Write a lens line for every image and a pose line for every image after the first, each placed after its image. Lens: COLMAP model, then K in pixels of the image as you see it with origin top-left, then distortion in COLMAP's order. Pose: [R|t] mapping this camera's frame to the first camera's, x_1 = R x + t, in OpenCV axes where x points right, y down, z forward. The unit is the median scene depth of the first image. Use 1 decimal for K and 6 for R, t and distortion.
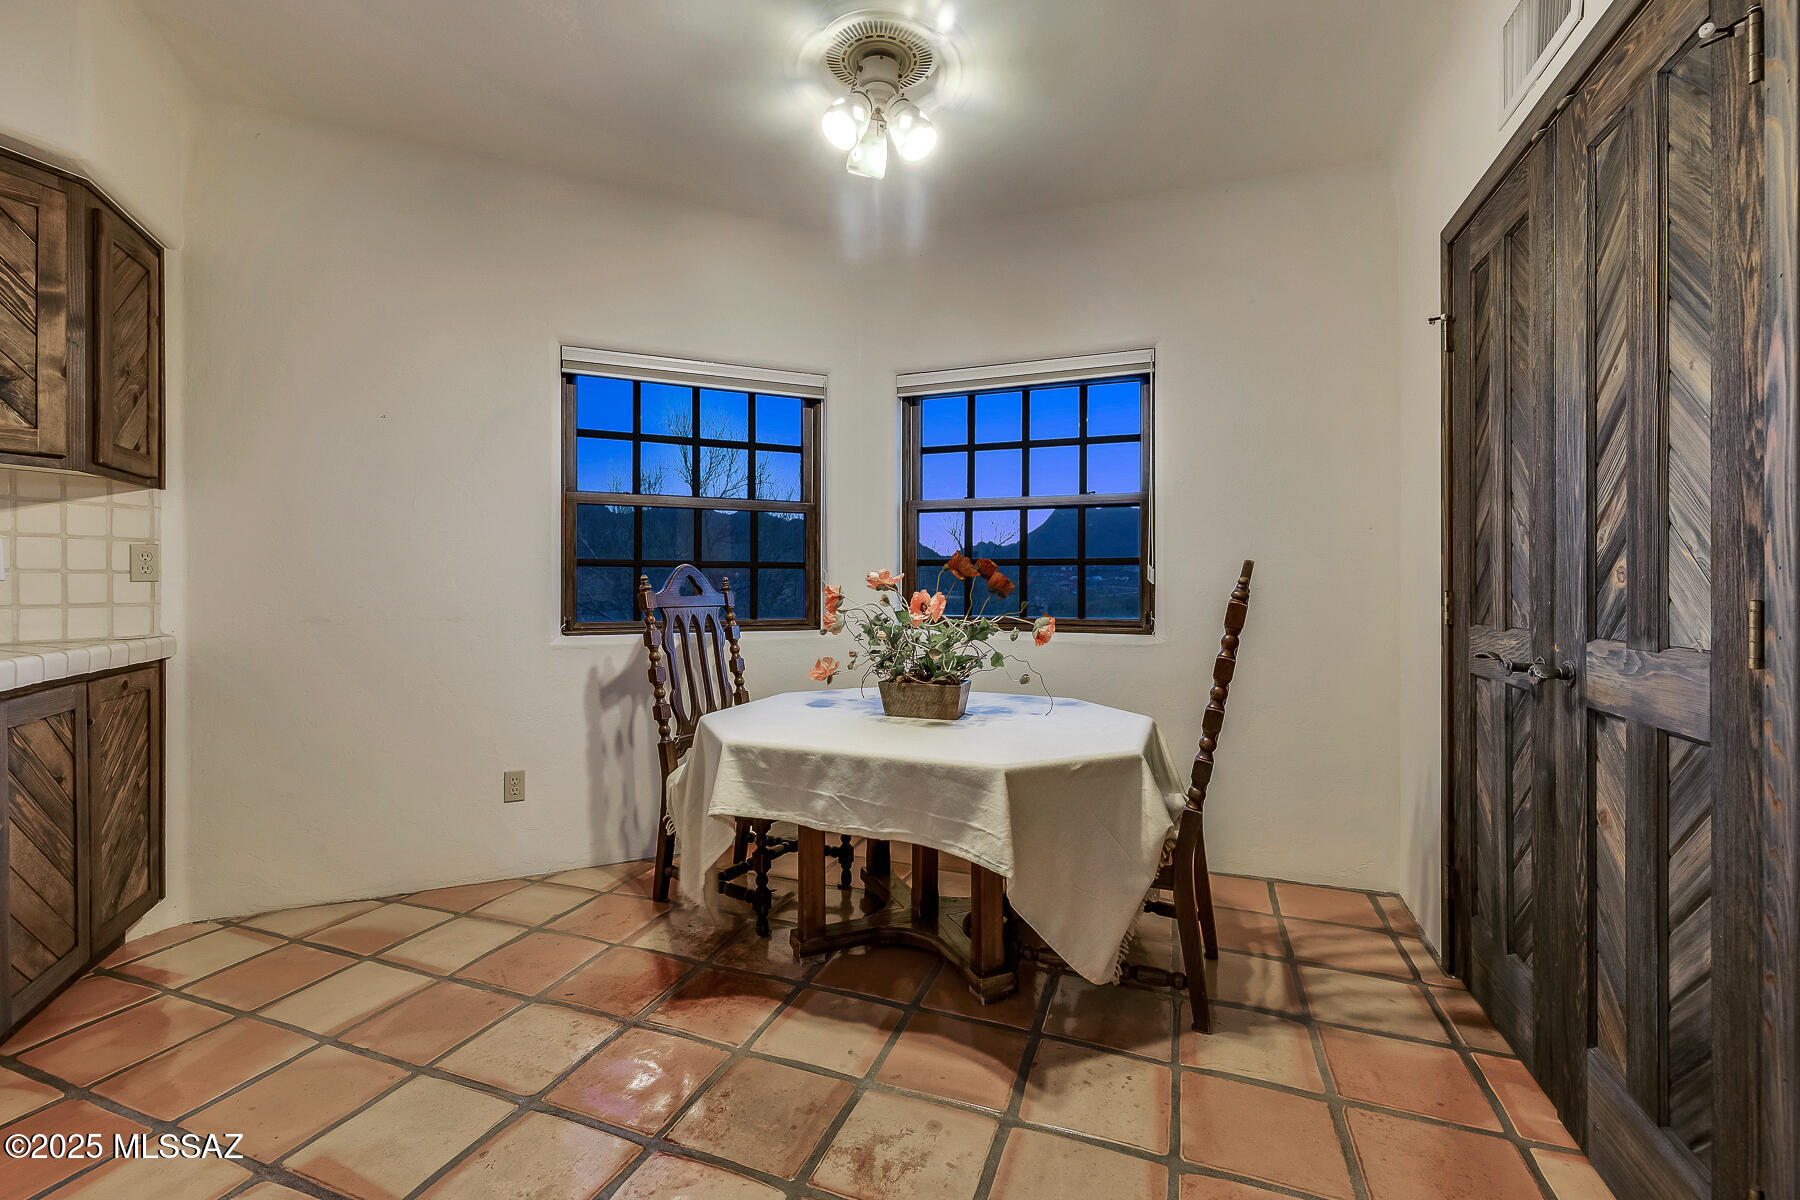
lens RADIAL K [[755.7, 0, 893.9], [0, 755.7, 585.1], [0, 0, 1]] dist [-0.000595, 0.000100]
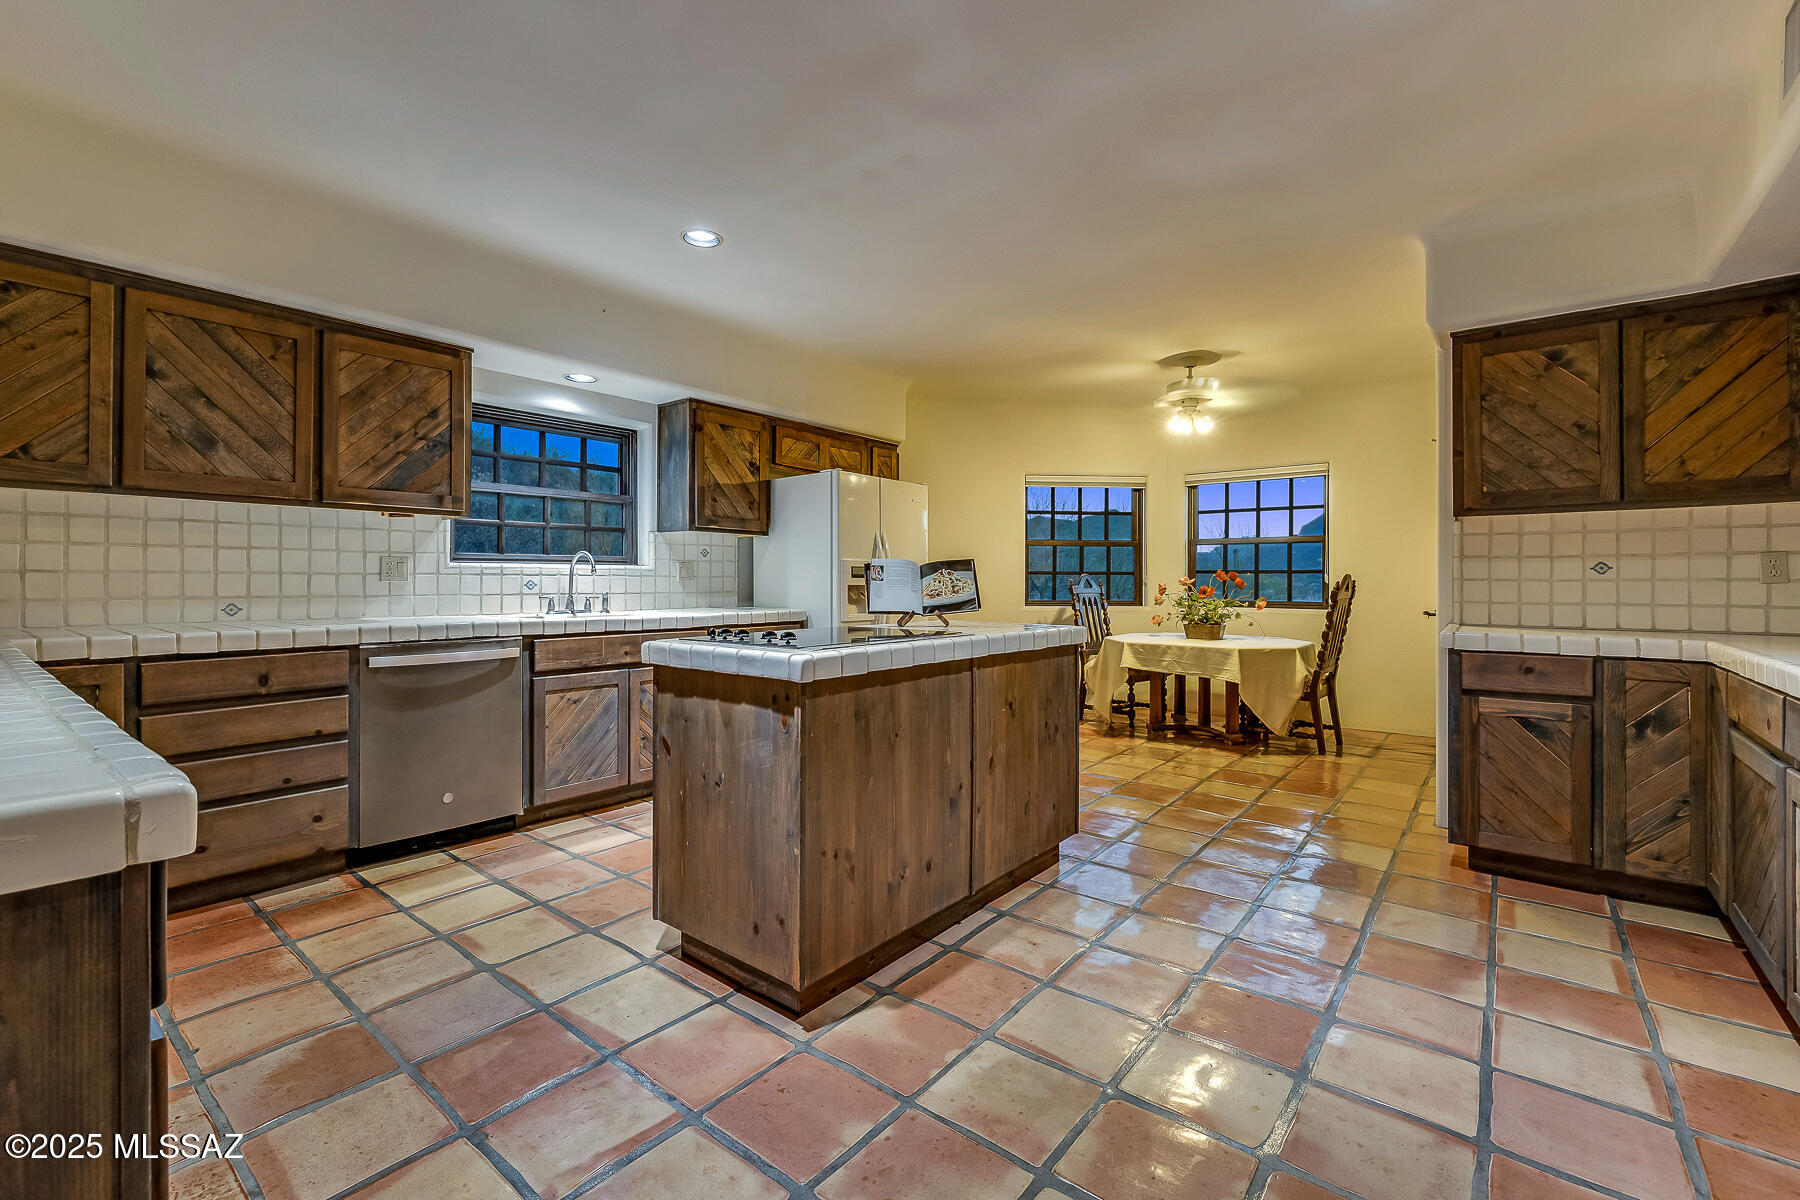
lens RADIAL K [[755.7, 0, 893.9], [0, 755.7, 585.1], [0, 0, 1]] dist [-0.000595, 0.000100]
pose [[0.950637, 0.002924, -0.310292, -0.150190], [-0.003359, 0.999994, -0.000867, 0.010652], [0.310288, 0.001867, 0.950641, -1.553253]]
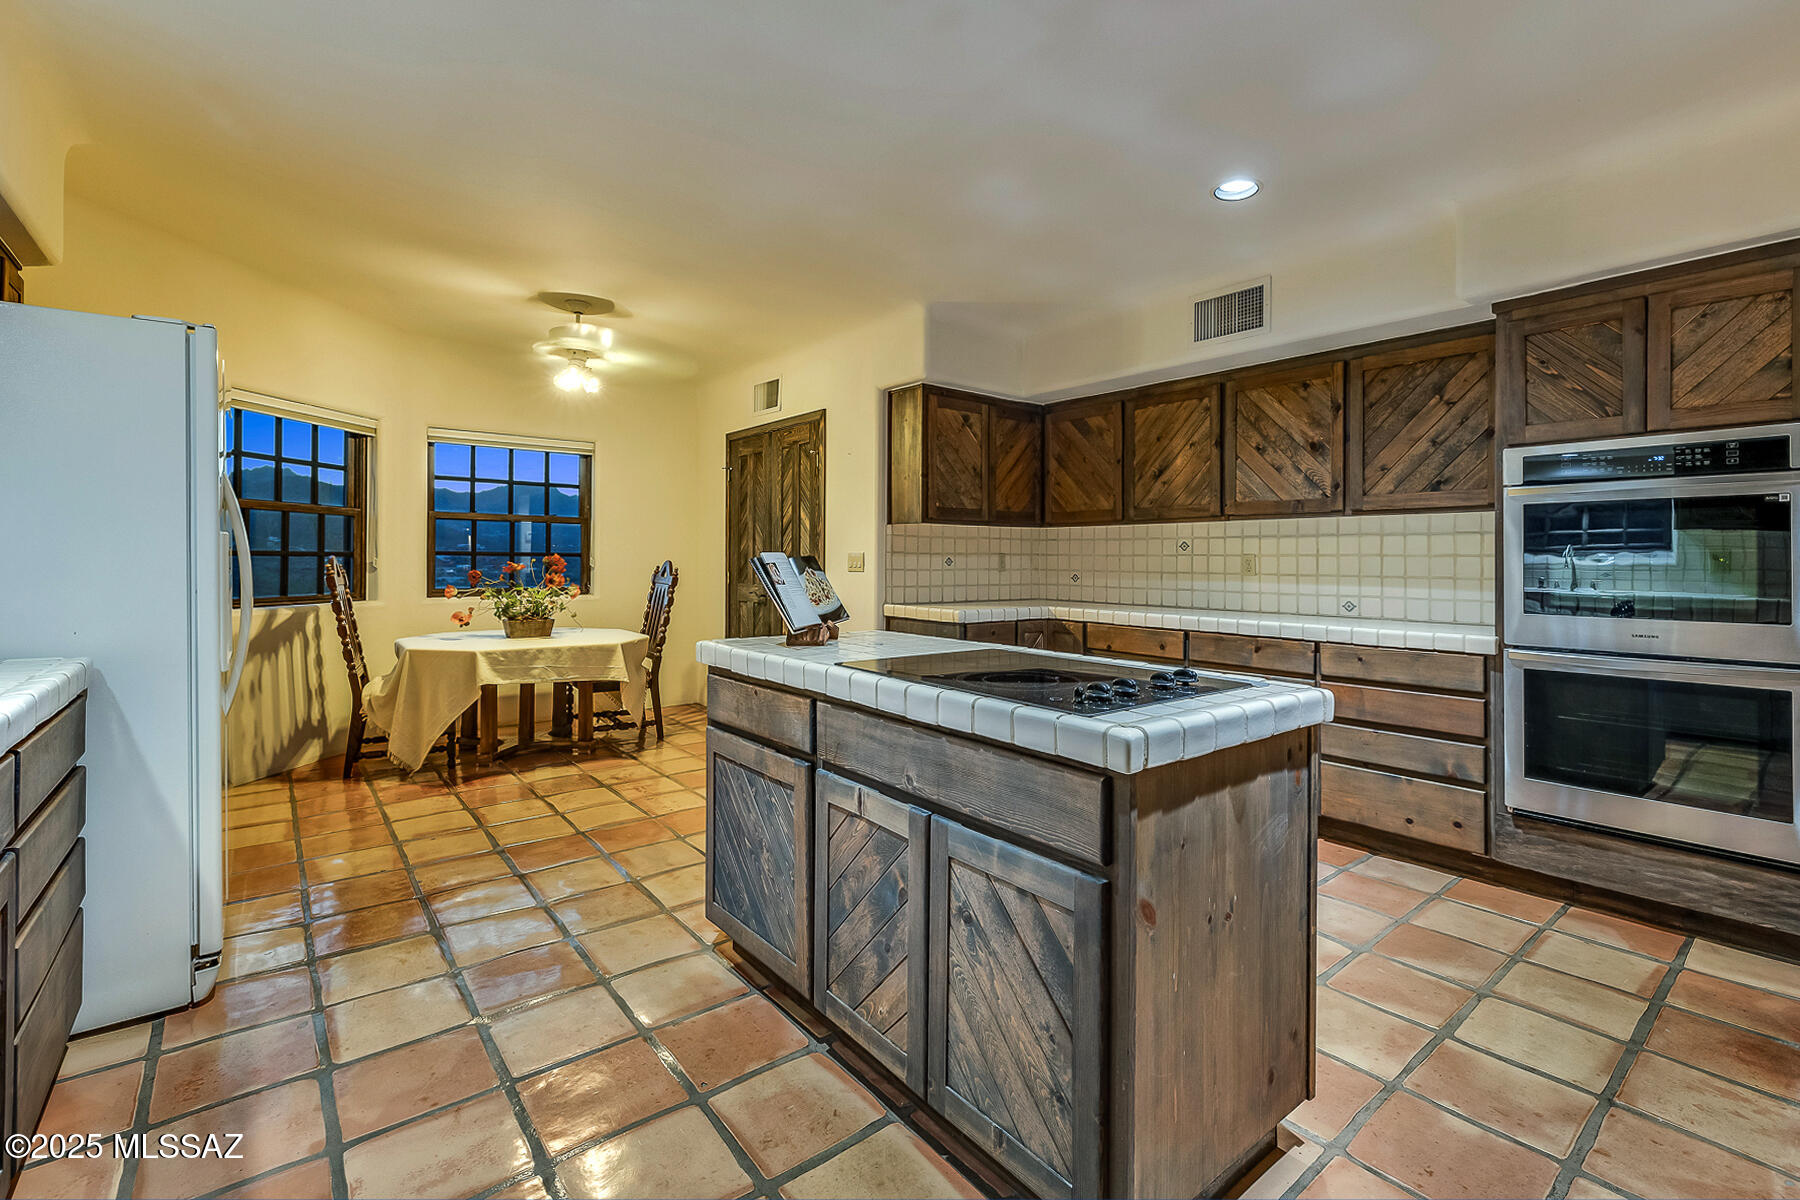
lens RADIAL K [[800.1, 0, 901.4], [0, 800.1, 554.9], [0, 0, 1]] dist [-0.001149, -0.000103]
pose [[0.509627, 0.007691, 0.860361, -1.264739], [-0.003234, 0.999970, -0.007023, -0.027003], [-0.860389, 0.000796, 0.509636, -0.878835]]
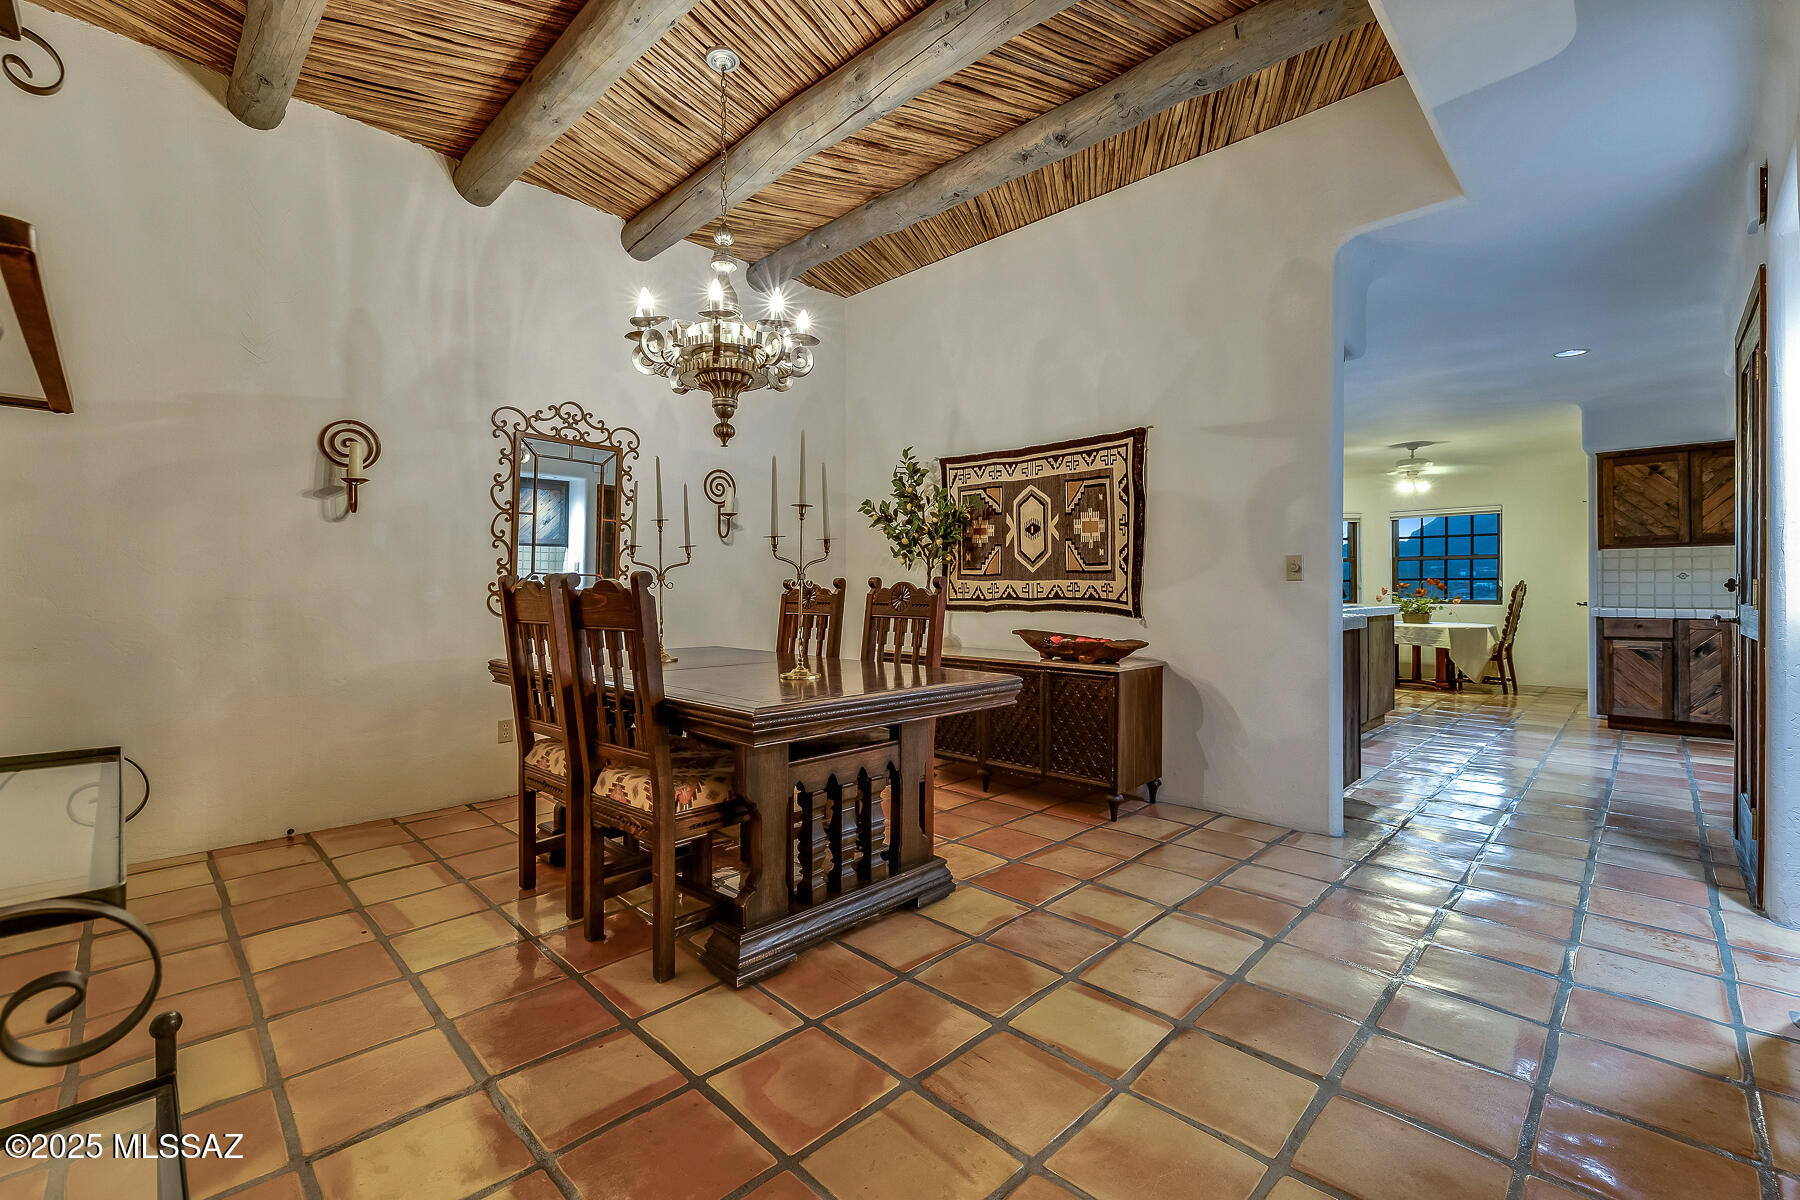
lens RADIAL K [[751.4, 0, 899.6], [0, 751.4, 591.2], [0, 0, 1]] dist [0.000401, -0.000043]
pose [[0.913453, 0.000153, -0.406943, -0.753205], [-0.002976, 0.999976, -0.006305, 0.050414], [0.406932, 0.006970, 0.913432, -3.274365]]
